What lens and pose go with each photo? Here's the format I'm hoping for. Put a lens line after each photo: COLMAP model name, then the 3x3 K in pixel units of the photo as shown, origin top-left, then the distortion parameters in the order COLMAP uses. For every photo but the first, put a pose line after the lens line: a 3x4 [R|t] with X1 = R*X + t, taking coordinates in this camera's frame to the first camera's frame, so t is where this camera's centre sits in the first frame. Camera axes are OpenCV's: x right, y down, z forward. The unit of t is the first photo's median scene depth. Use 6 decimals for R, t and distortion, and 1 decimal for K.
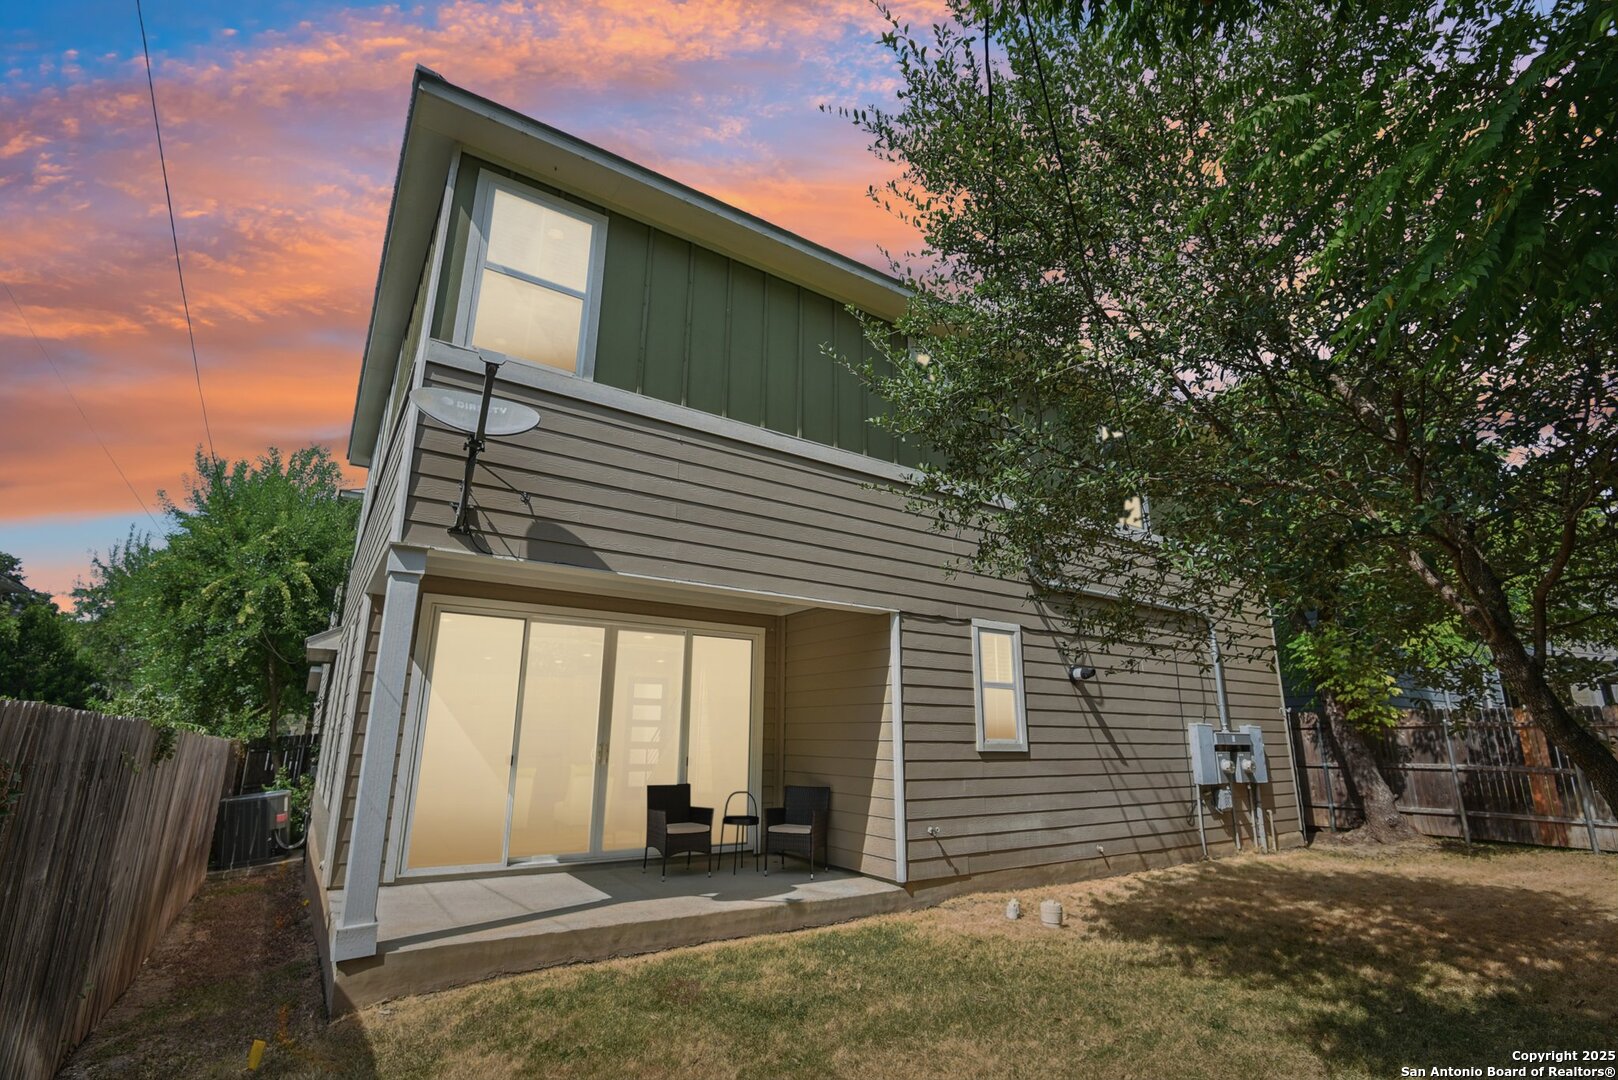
lens RADIAL K [[749.5, 0, 803.8], [0, 749.5, 538.4], [0, 0, 1]] dist [0.001474, -0.000966]
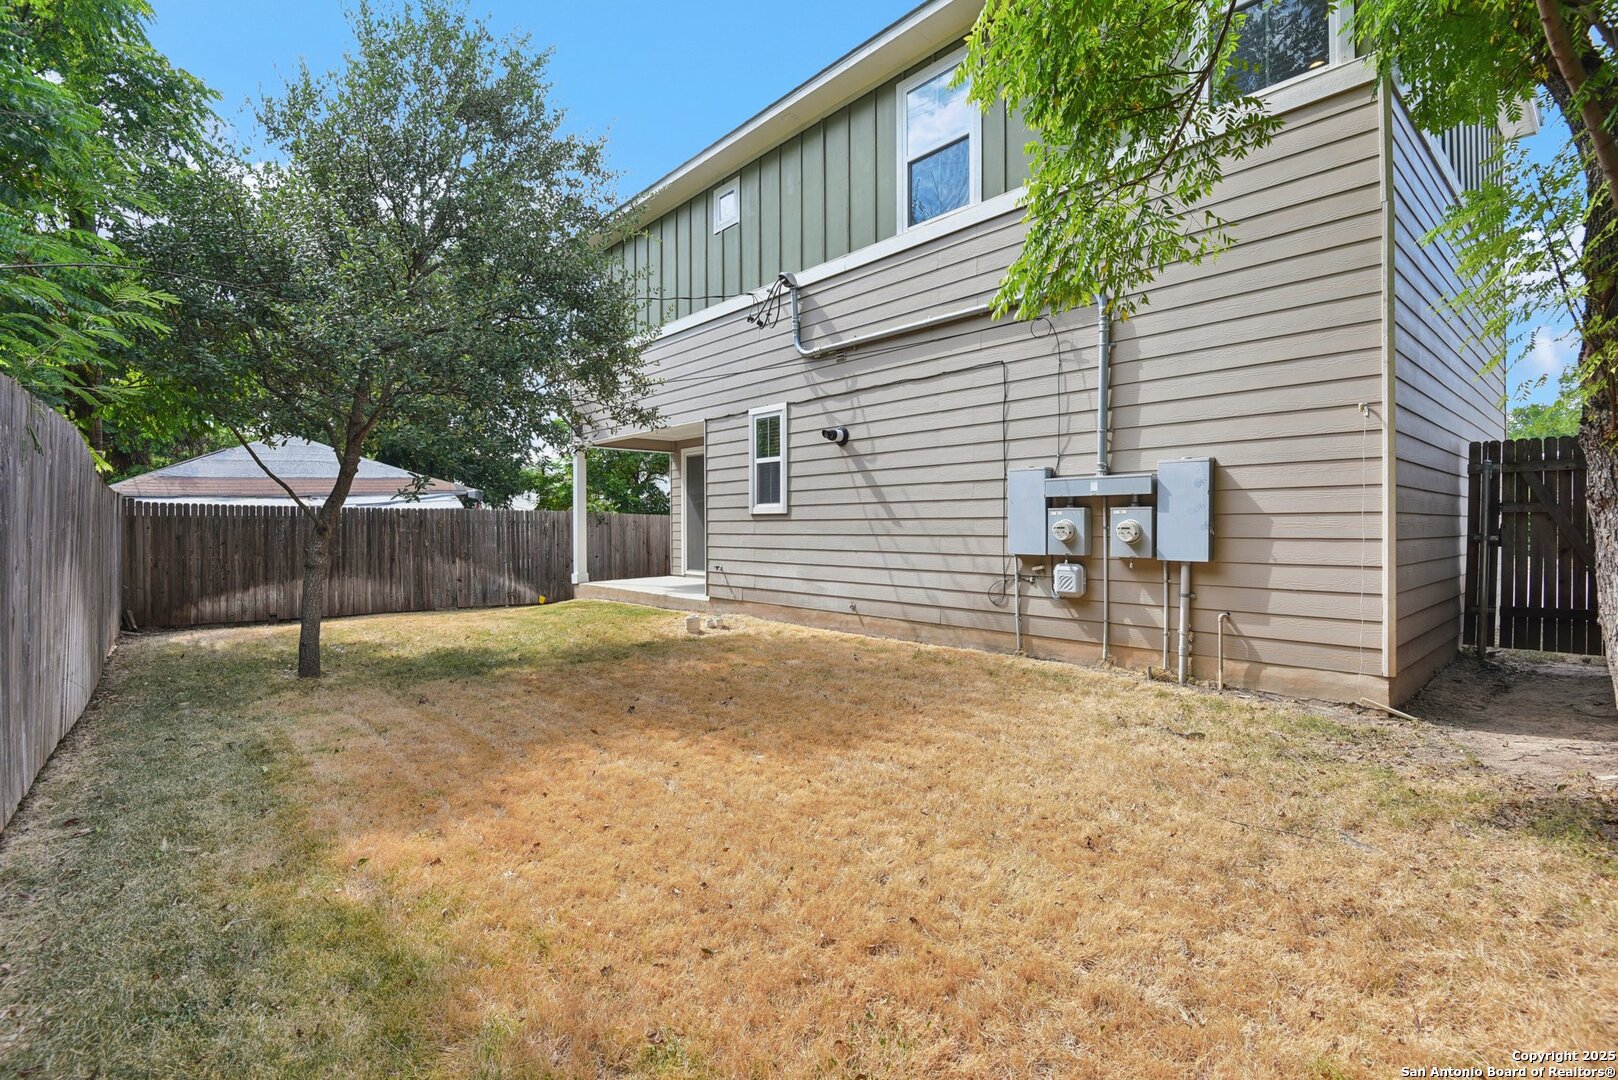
lens RADIAL K [[749.5, 0, 803.8], [0, 749.5, 538.4], [0, 0, 1]] dist [0.001474, -0.000966]
pose [[0.130386, 0.000233, -0.991463, 1.311595], [0.253415, 0.966776, 0.033553, 0.264617], [0.958530, -0.255626, 0.125995, 0.796983]]
